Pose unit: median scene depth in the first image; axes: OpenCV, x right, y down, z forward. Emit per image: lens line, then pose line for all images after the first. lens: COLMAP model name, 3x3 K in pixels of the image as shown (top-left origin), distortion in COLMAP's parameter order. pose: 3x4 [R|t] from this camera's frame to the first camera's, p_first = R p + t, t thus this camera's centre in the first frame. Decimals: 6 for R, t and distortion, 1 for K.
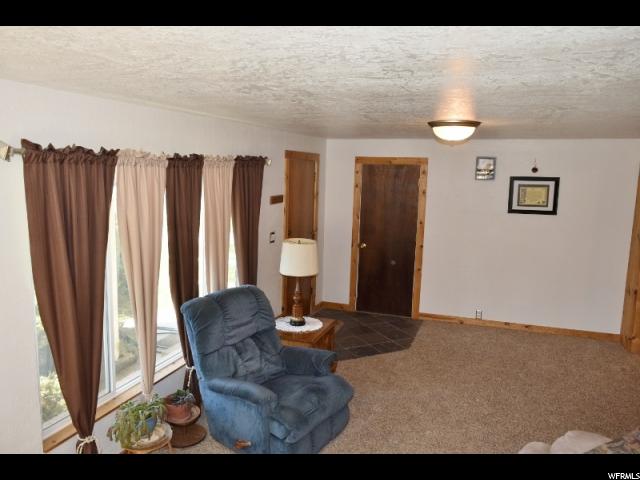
lens RADIAL K [[494.8, 0, 318.9], [0, 494.8, 239.8], [0, 0, 1]] dist [-0.029664, 0.016654]
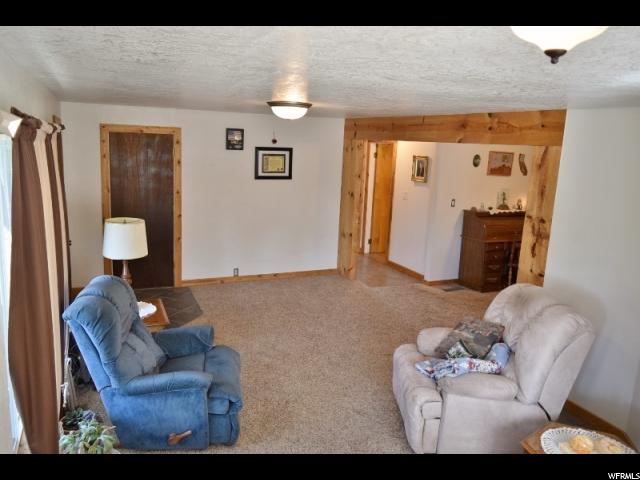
lens RADIAL K [[494.8, 0, 317.7], [0, 494.8, 239.5], [0, 0, 1]] dist [-0.029664, 0.016654]
pose [[0.716638, -0.123168, 0.686484, -0.316879], [0.072183, 0.992095, 0.102646, -0.023272], [-0.693700, -0.024008, 0.719864, 0.077253]]
